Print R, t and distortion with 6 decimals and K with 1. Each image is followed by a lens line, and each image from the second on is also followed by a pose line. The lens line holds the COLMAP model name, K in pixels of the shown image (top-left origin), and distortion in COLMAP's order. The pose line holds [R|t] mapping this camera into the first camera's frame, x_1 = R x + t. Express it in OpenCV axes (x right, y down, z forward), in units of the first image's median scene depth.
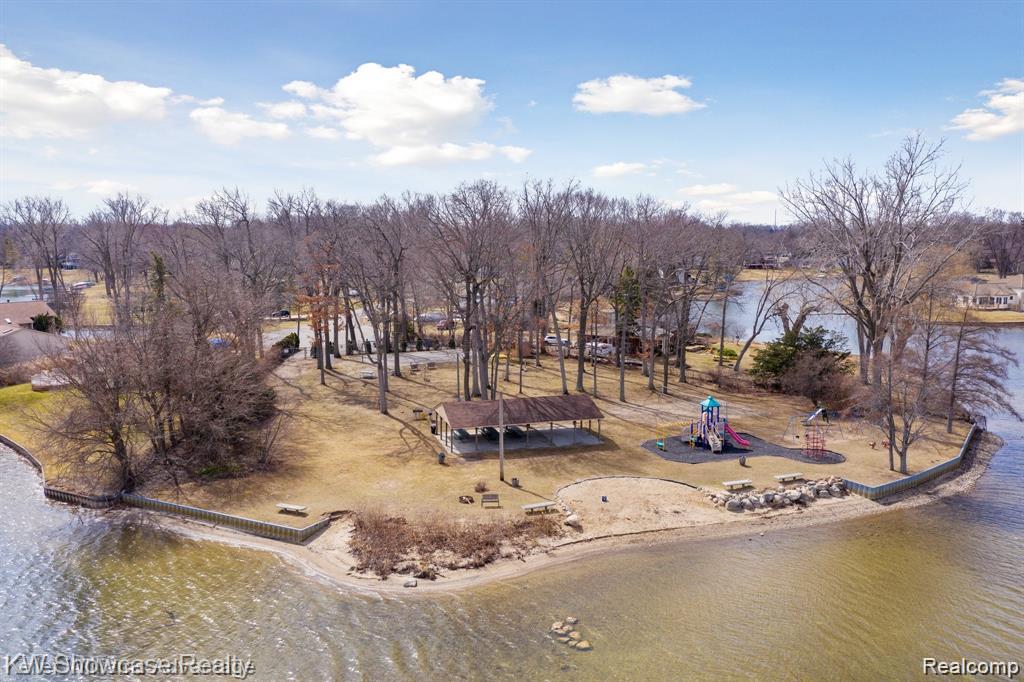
lens RADIAL K [[809.7, 0, 525.7], [0, 809.7, 343.2], [0, 0, 1]] dist [0.004282, 0.000358]
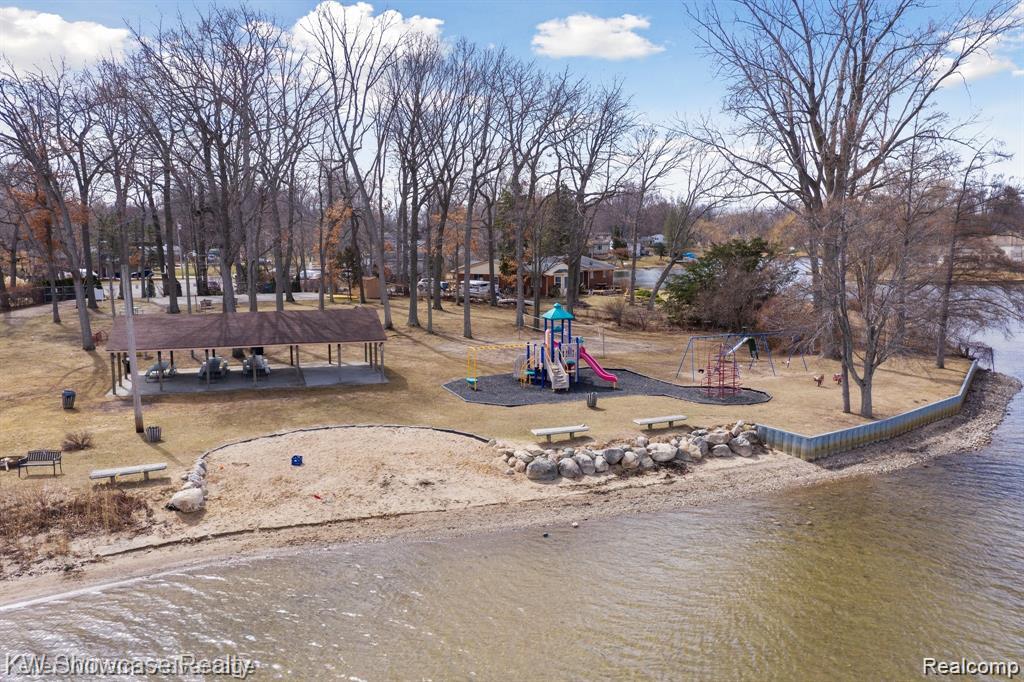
lens RADIAL K [[833.5, 0, 512.0], [0, 833.5, 341.0], [0, 0, 1]] dist [0.006220, 0.008203]
pose [[0.999708, -0.004258, 0.023775, 0.204274], [0.004167, 0.999984, 0.003875, 0.104332], [-0.023791, -0.003775, 0.999710, 0.422093]]
